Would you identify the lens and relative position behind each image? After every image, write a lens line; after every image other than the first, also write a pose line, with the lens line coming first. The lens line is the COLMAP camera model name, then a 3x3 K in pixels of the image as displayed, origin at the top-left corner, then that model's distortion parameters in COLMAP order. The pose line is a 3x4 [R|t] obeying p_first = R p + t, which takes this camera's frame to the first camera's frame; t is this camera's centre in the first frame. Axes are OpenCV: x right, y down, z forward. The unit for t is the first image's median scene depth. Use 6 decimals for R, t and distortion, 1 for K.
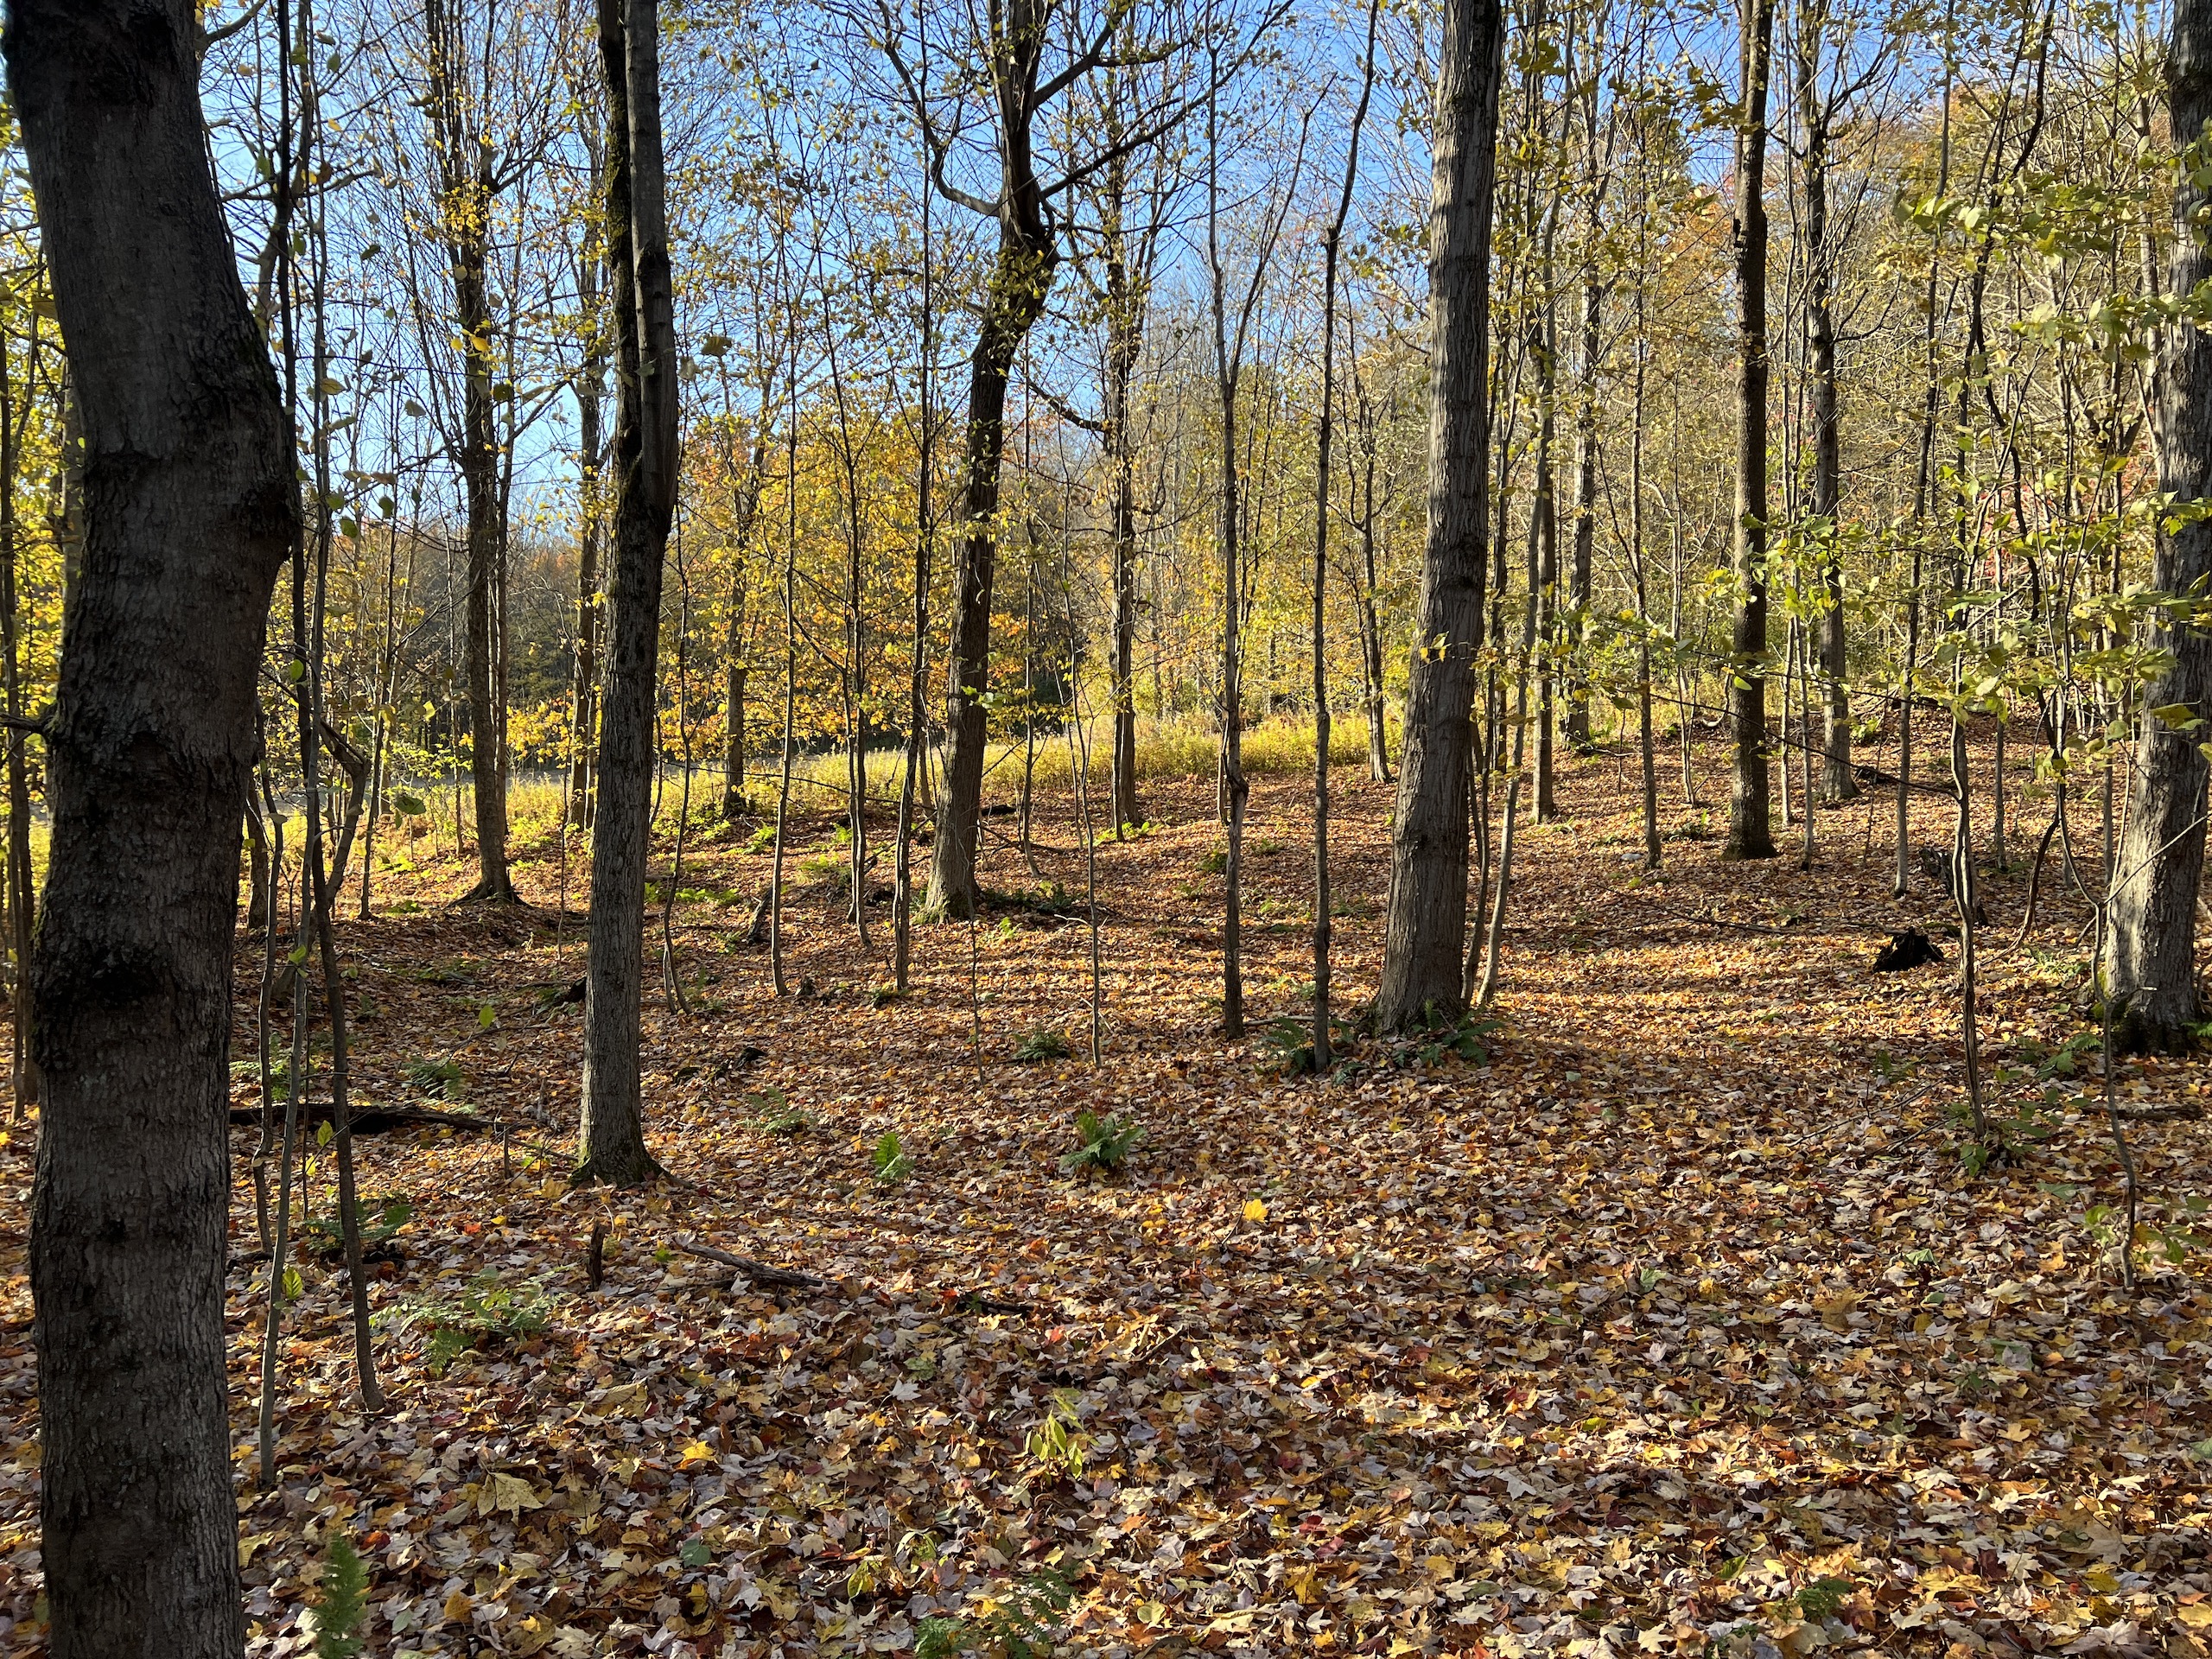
lens RADIAL K [[1675.5, 0, 1105.3], [0, 1675.5, 824.9], [0, 0, 1]] dist [0.000798, -0.000148]
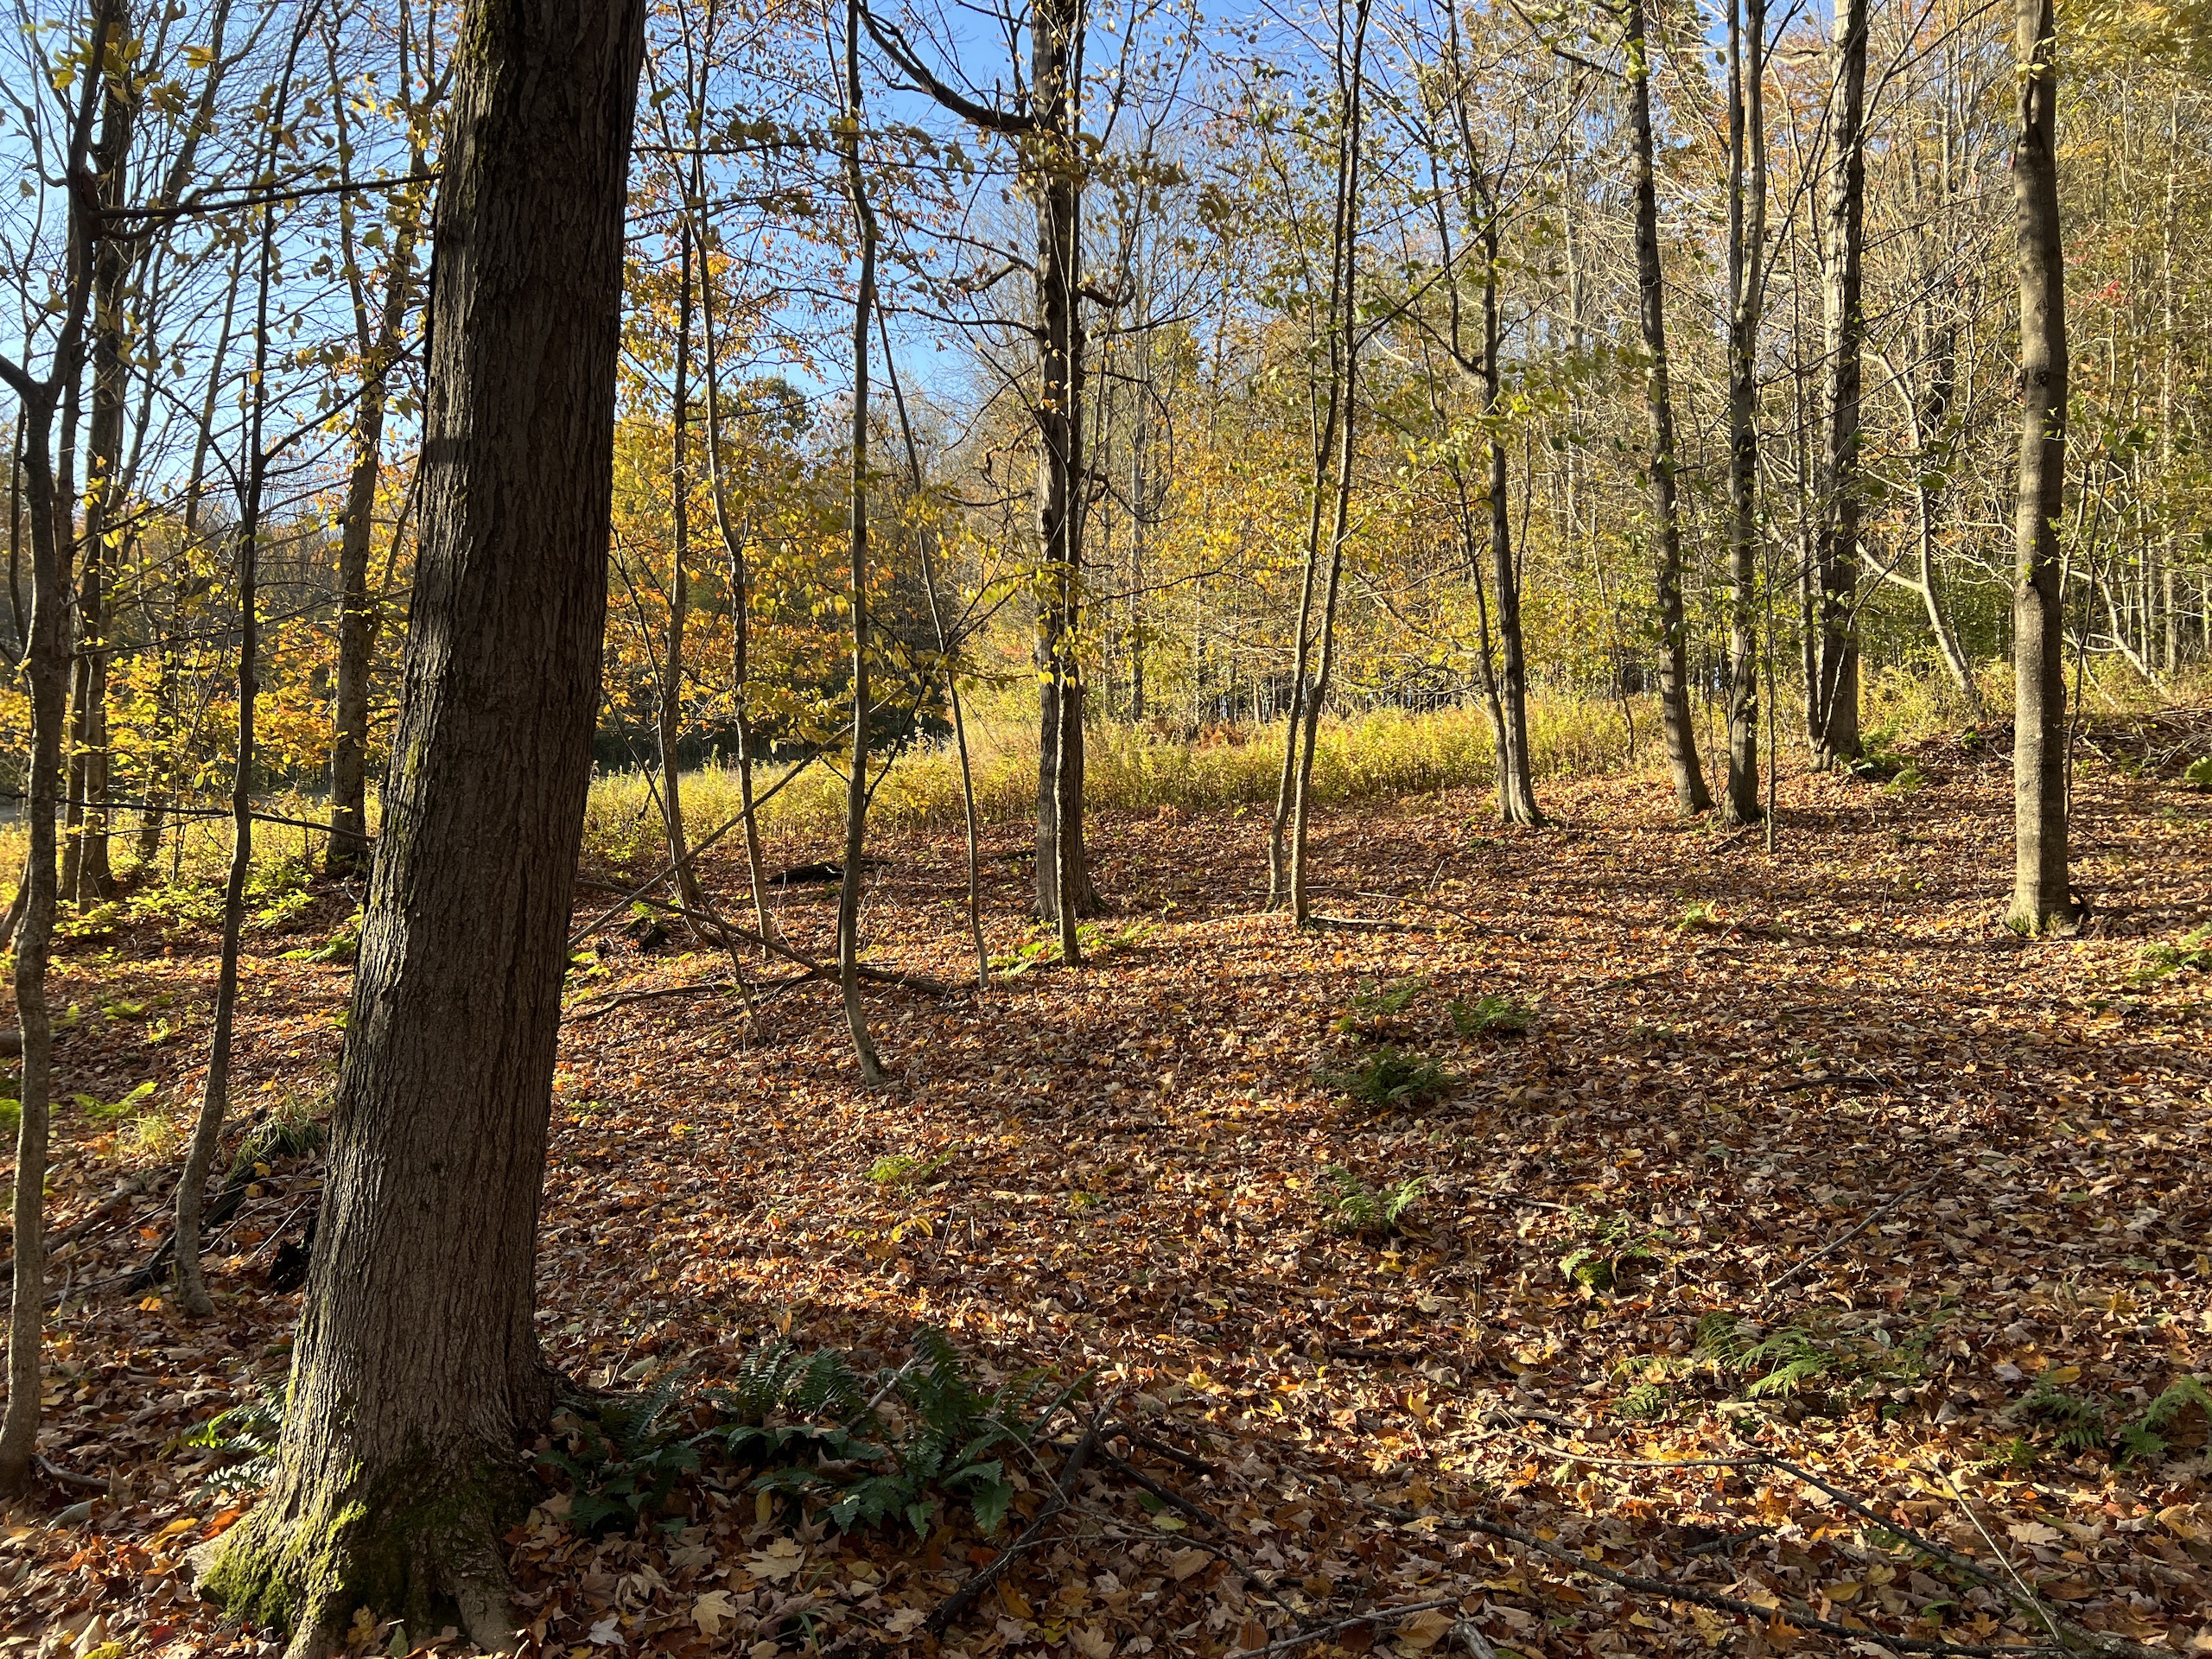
lens RADIAL K [[1675.5, 0, 1107.6], [0, 1675.5, 833.3], [0, 0, 1]] dist [0.000798, -0.000148]
pose [[0.997471, 0.005199, 0.070878, -0.010860], [-0.004224, 0.999895, -0.013894, -0.014537], [-0.070943, 0.013560, 0.997388, 0.464349]]
